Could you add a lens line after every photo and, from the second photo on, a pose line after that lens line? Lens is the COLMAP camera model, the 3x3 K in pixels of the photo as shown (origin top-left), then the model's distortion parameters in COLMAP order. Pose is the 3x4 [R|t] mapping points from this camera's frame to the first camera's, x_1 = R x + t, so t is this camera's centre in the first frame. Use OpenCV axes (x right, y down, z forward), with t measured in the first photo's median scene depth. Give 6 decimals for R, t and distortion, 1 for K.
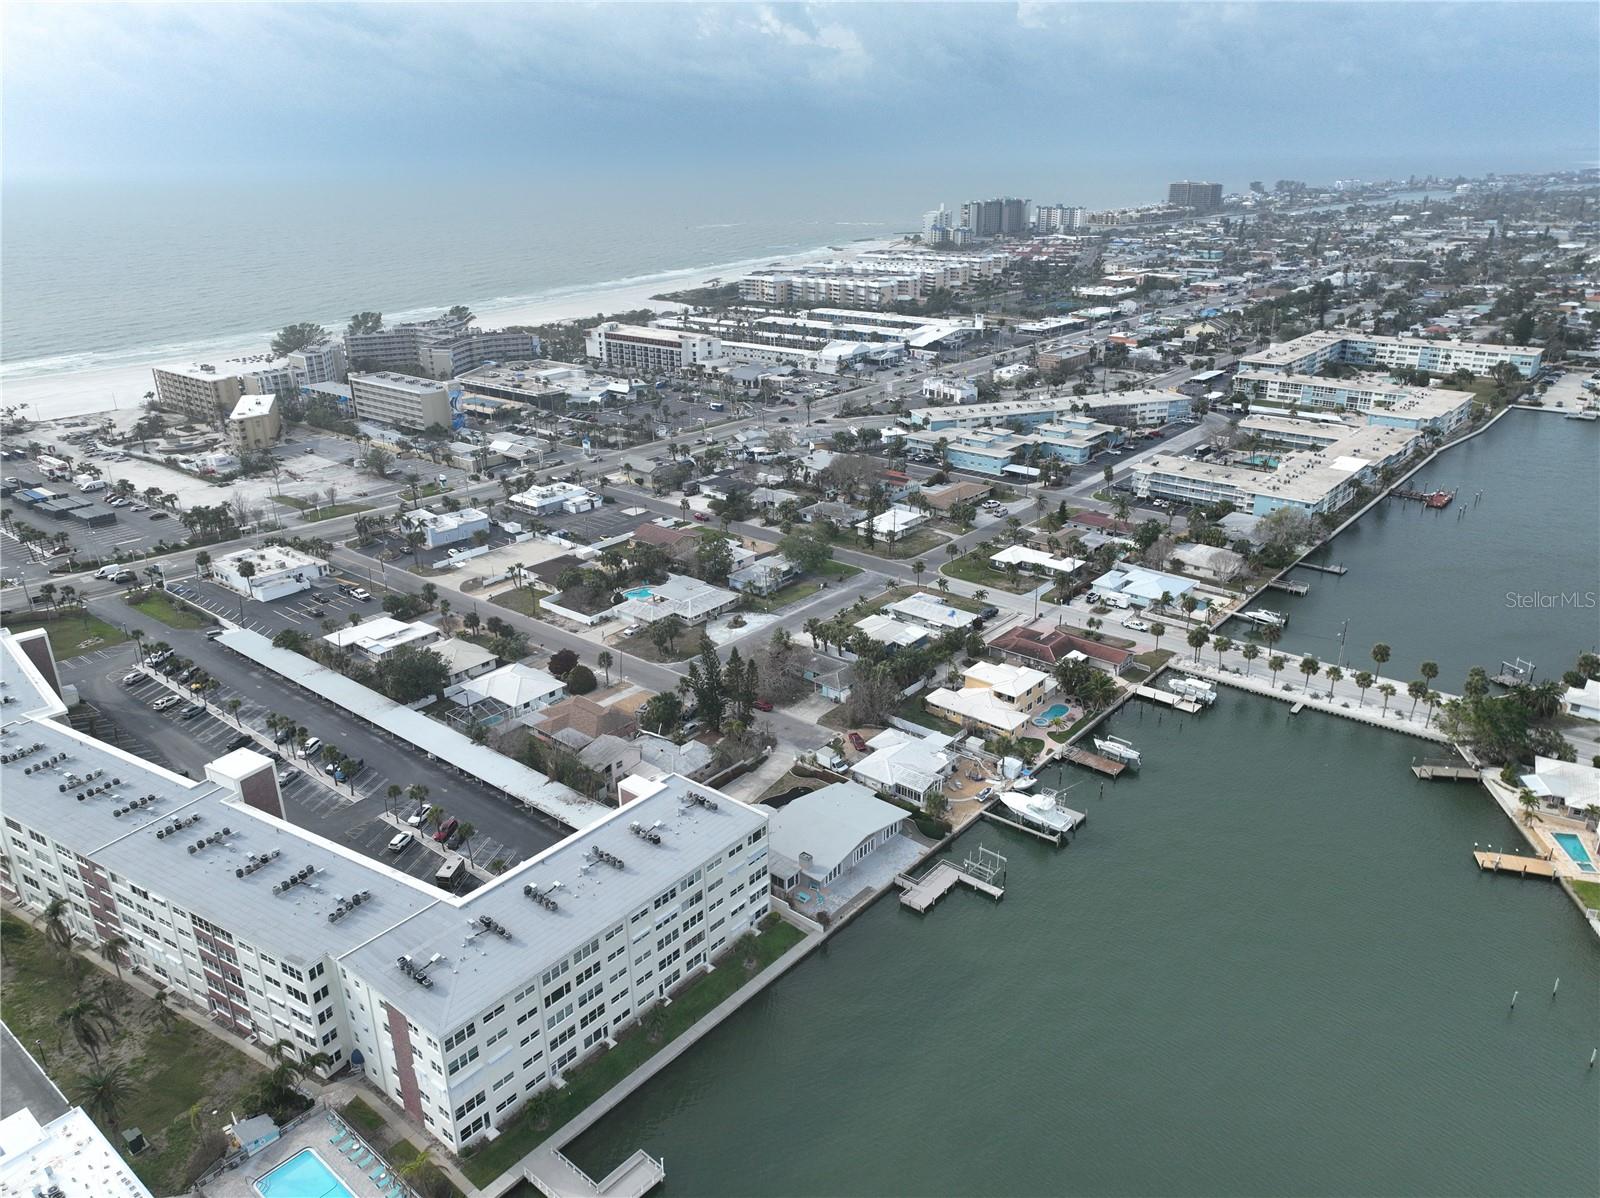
lens RADIAL K [[1126.3, 0, 800.2], [0, 1126.3, 595.2], [0, 0, 1]] dist [-0.002393, 0.019259]
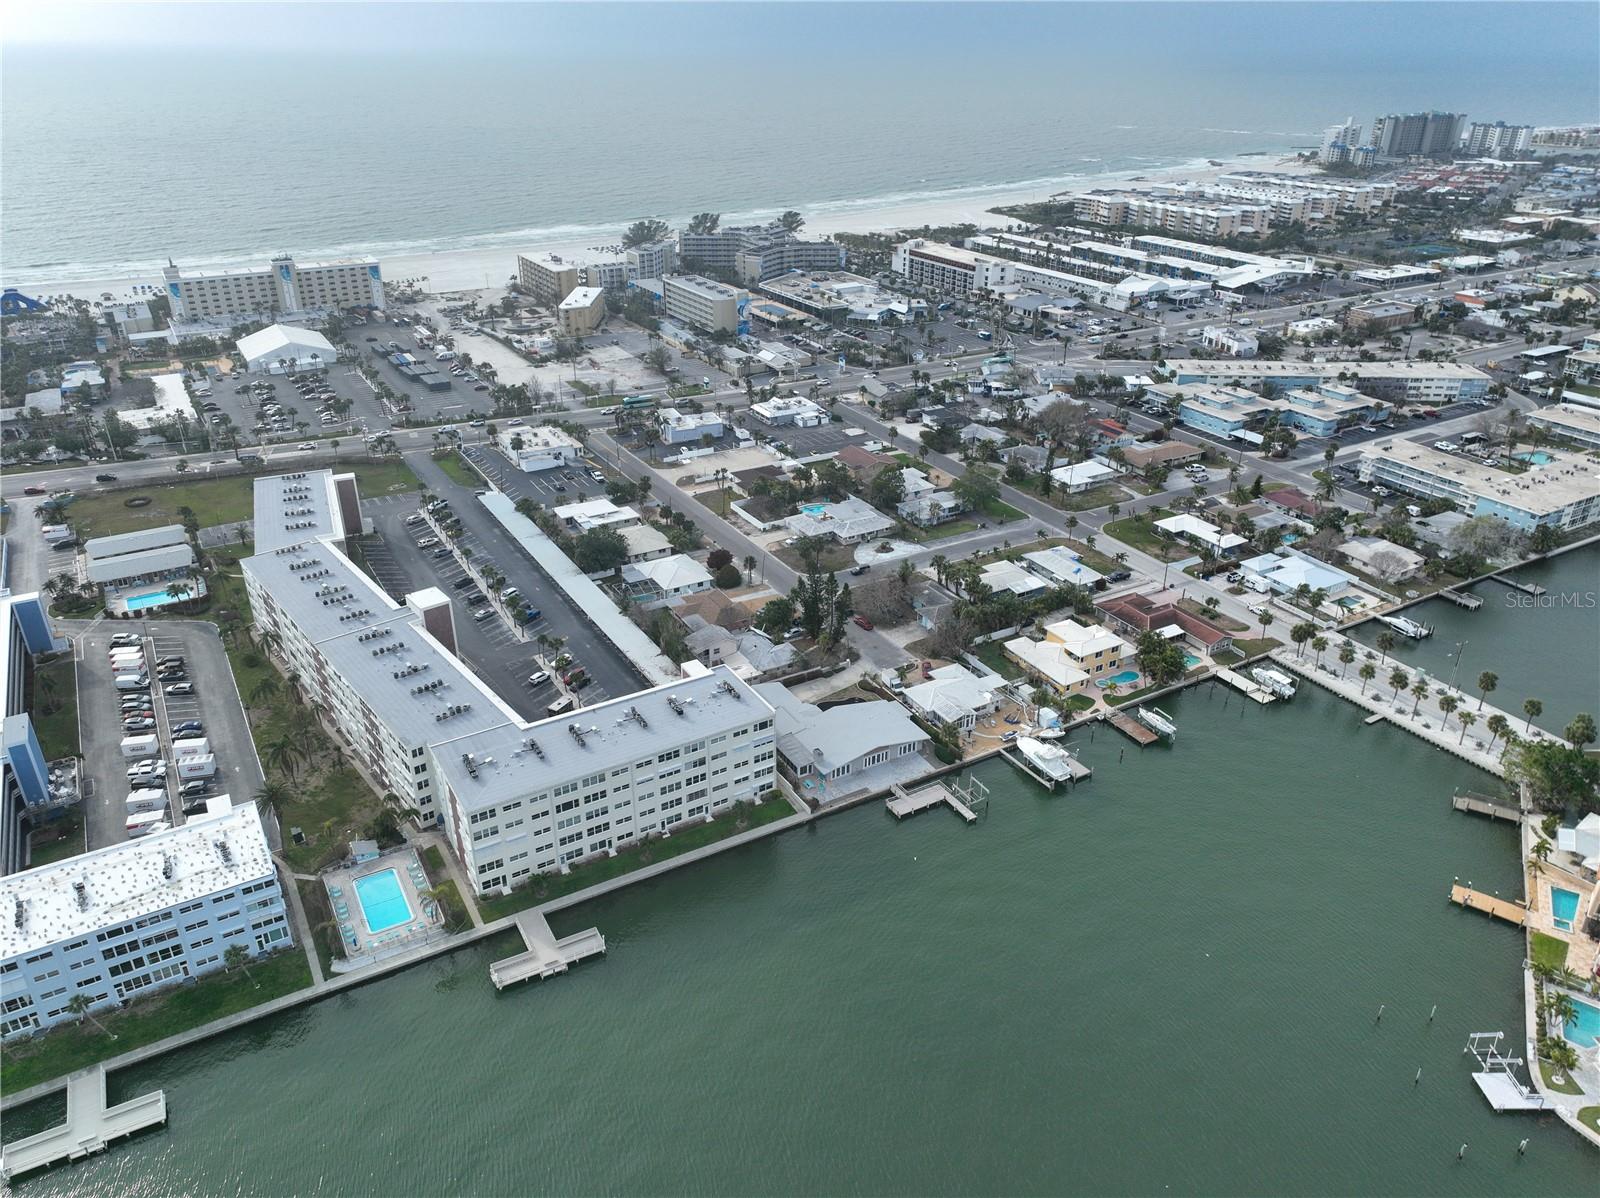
lens RADIAL K [[1126.3, 0, 800.2], [0, 1126.3, 595.2], [0, 0, 1]] dist [-0.002393, 0.019259]
pose [[0.941719, 0.165371, -0.292947, 0.185052], [-0.139058, 0.984308, 0.108629, -0.036351], [0.306314, -0.061561, 0.949938, -0.082360]]
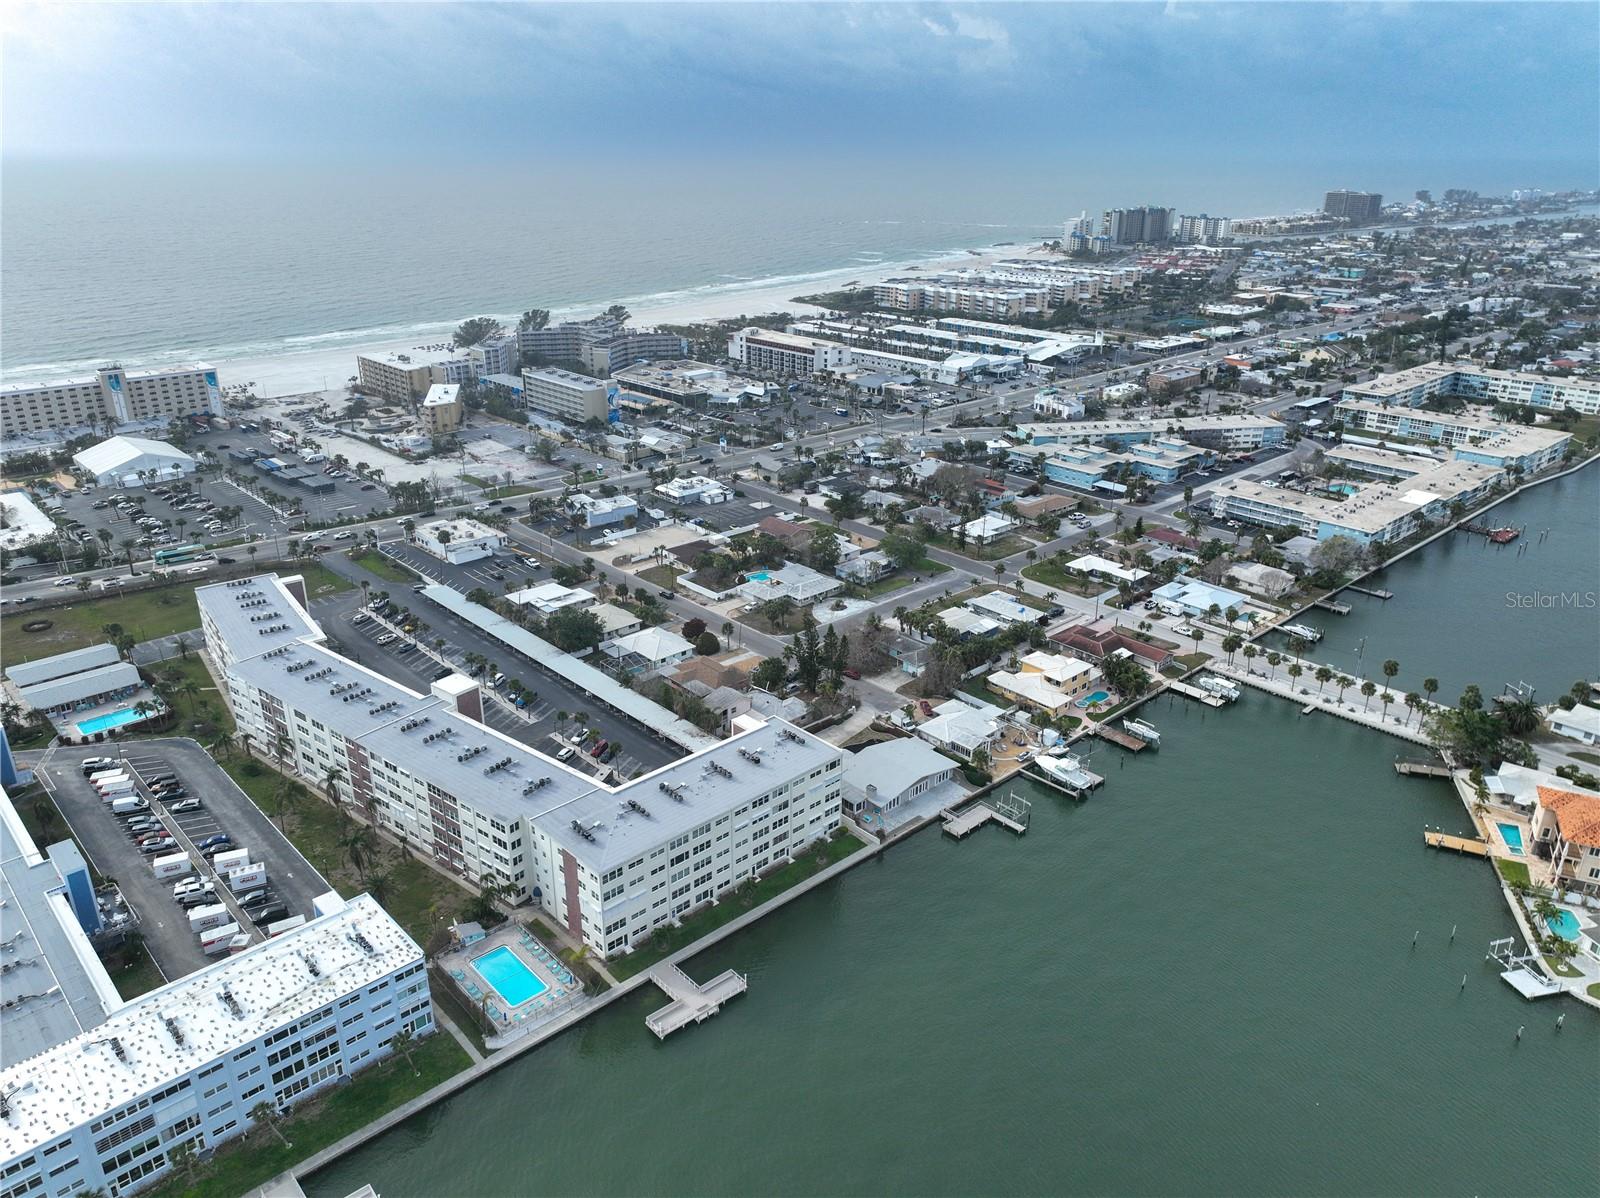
lens RADIAL K [[1126.3, 0, 800.2], [0, 1126.3, 595.2], [0, 0, 1]] dist [-0.002393, 0.019259]
pose [[0.991928, 0.063668, -0.109660, 0.030399], [-0.062668, 0.997956, 0.012549, 0.000475], [0.110234, -0.005575, 0.993890, -0.171773]]
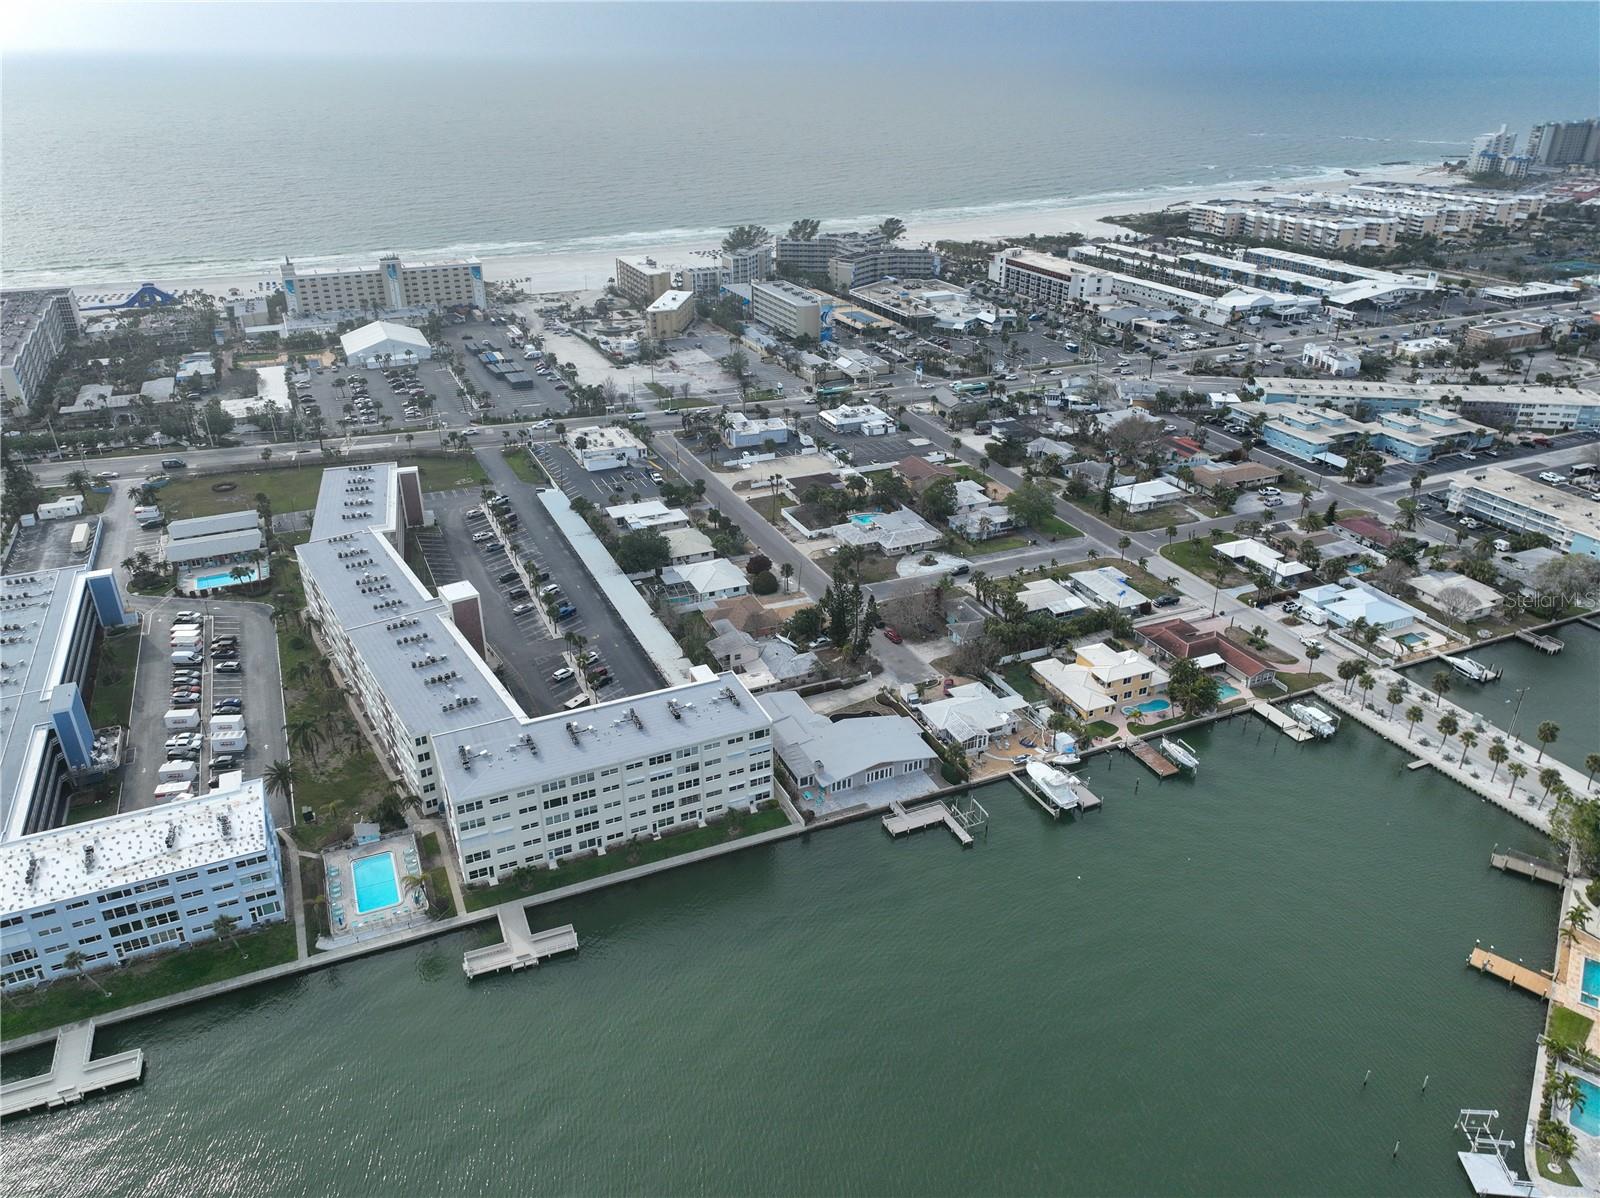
lens RADIAL K [[1126.3, 0, 800.2], [0, 1126.3, 595.2], [0, 0, 1]] dist [-0.002393, 0.019259]
pose [[0.898865, 0.206330, -0.386612, 0.244682], [-0.172745, 0.977616, 0.120113, -0.049592], [0.402741, -0.041180, 0.914387, -0.055443]]
